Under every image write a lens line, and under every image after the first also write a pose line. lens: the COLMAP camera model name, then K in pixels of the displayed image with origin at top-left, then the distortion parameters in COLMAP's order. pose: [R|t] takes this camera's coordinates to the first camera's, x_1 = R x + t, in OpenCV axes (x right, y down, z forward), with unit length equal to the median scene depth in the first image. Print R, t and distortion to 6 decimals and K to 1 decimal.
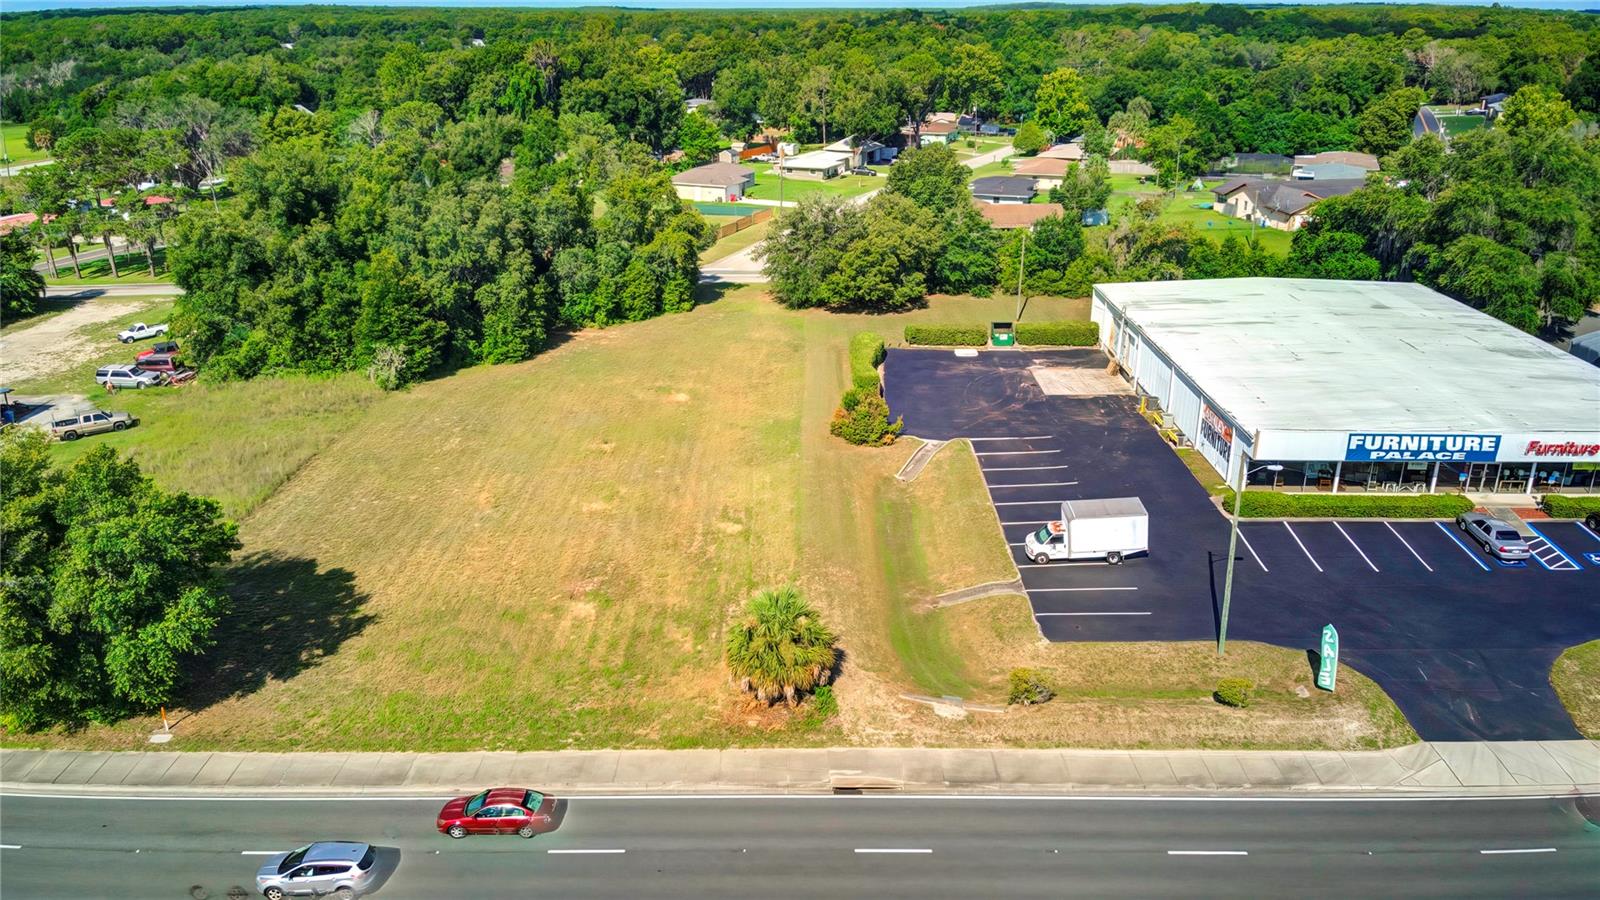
lens RADIAL K [[1175.6, 0, 783.8], [0, 1175.6, 519.4], [0, 0, 1]] dist [0.064201, -0.112099]
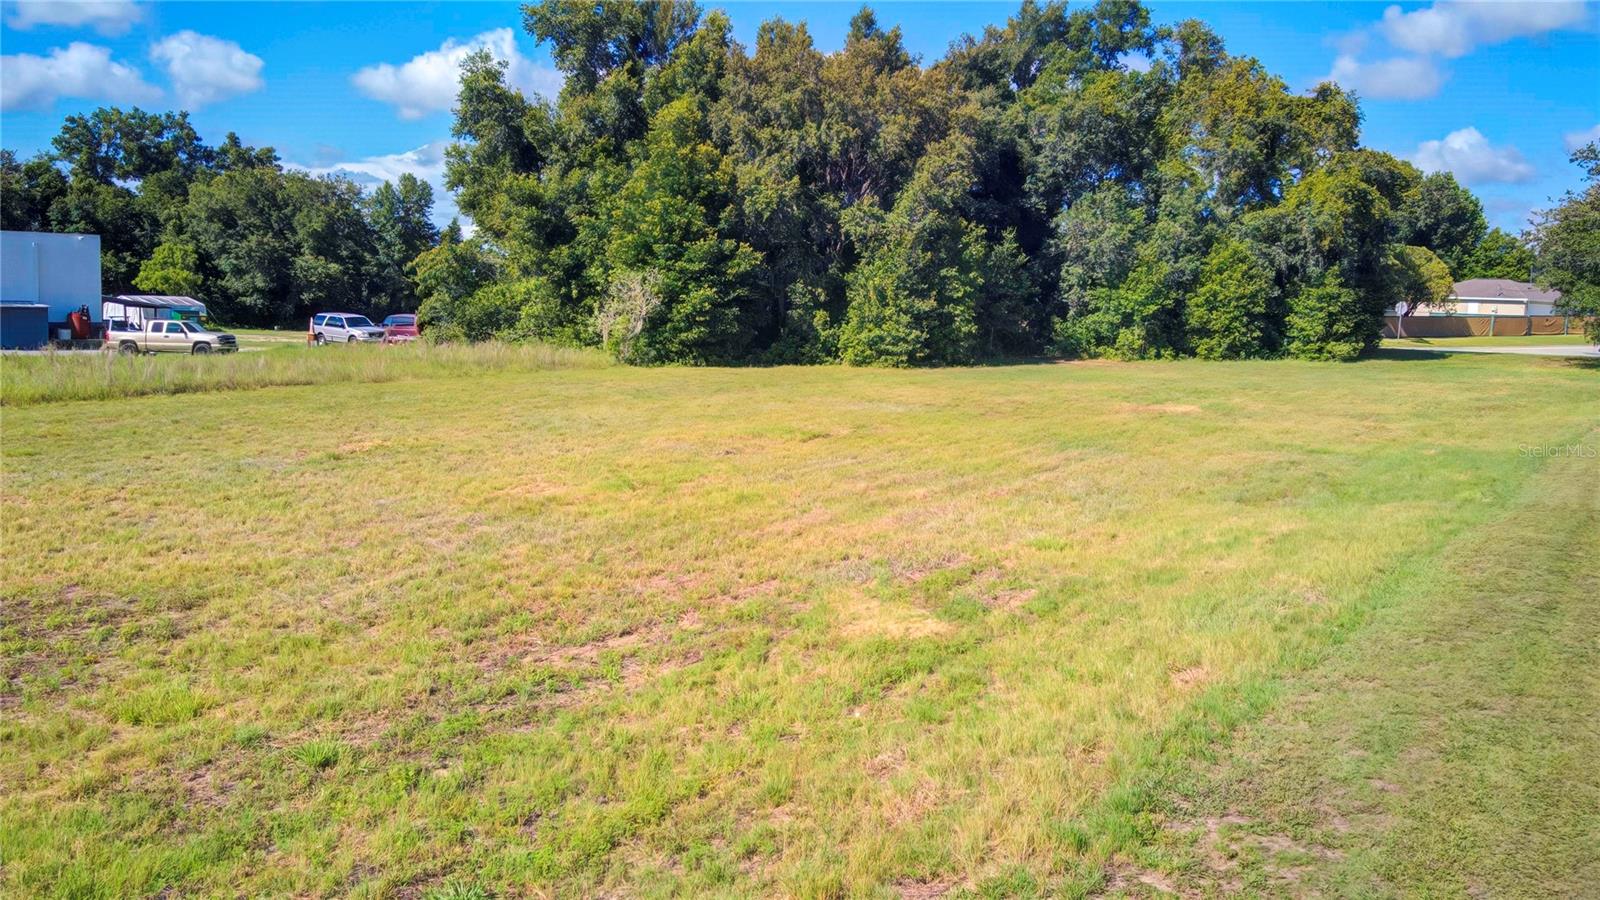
lens RADIAL K [[1252.1, 0, 778.8], [0, 1252.1, 475.4], [0, 0, 1]] dist [0.109406, -0.185529]
pose [[0.812108, 0.119204, -0.571202, 0.032600], [-0.271489, 0.943691, -0.189051, 0.019511], [0.516502, 0.308605, 0.798742, 0.621752]]
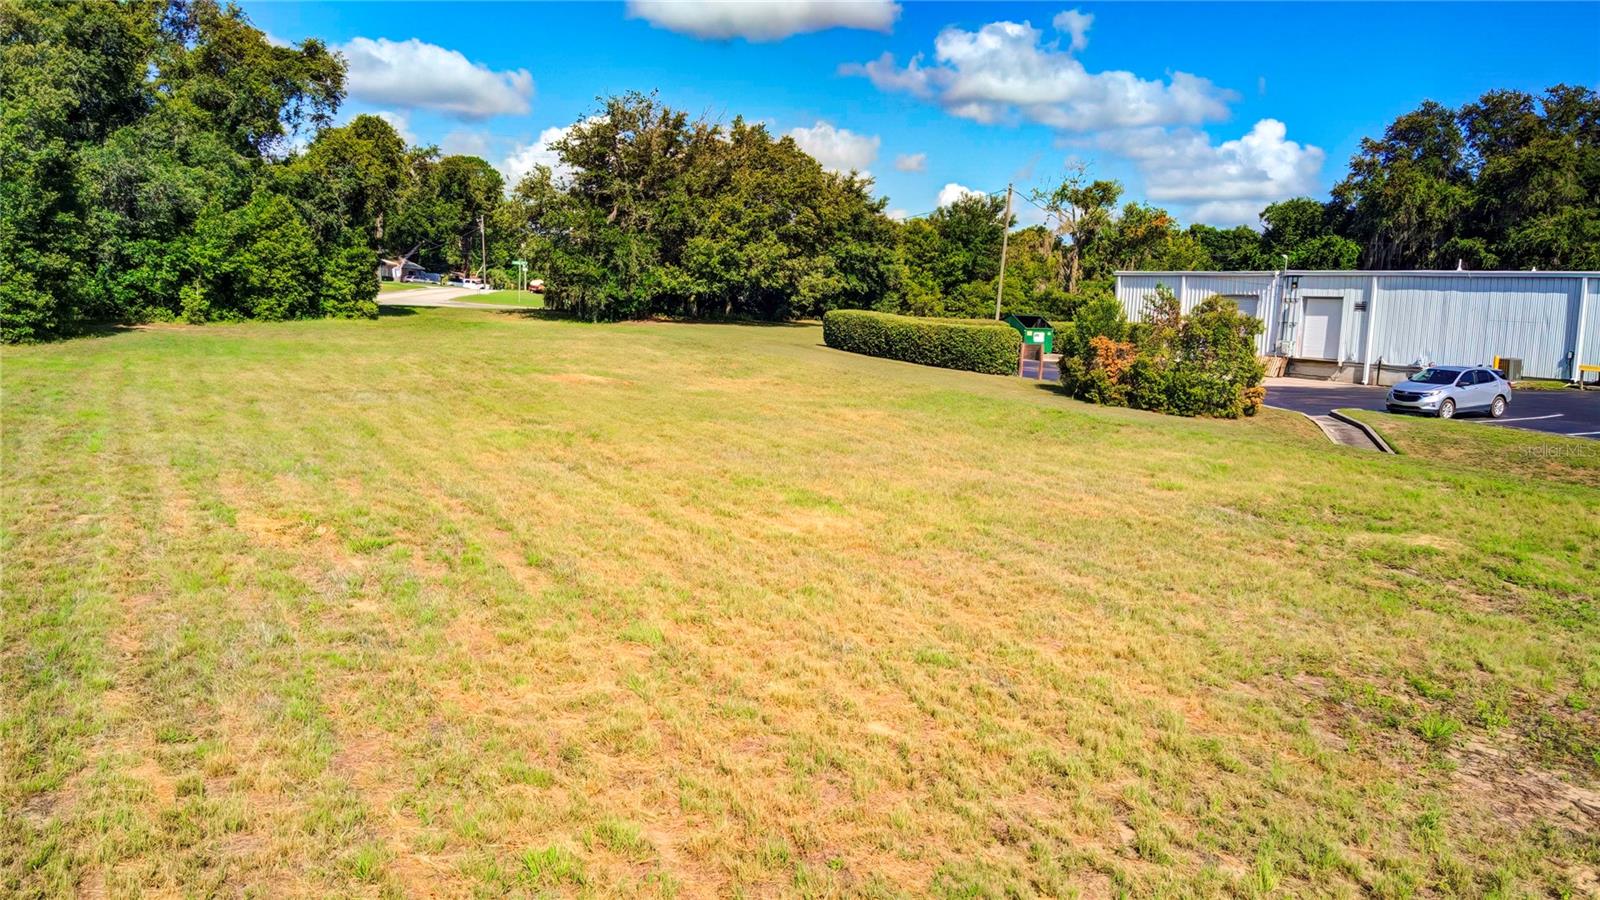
lens RADIAL K [[1252.1, 0, 833.9], [0, 1252.1, 506.8], [0, 0, 1]] dist [0.109406, -0.185529]
pose [[0.854976, -0.028782, 0.517868, -0.229946], [0.150594, 0.969222, -0.194757, 0.029972], [-0.496323, 0.244500, 0.832996, 0.607075]]
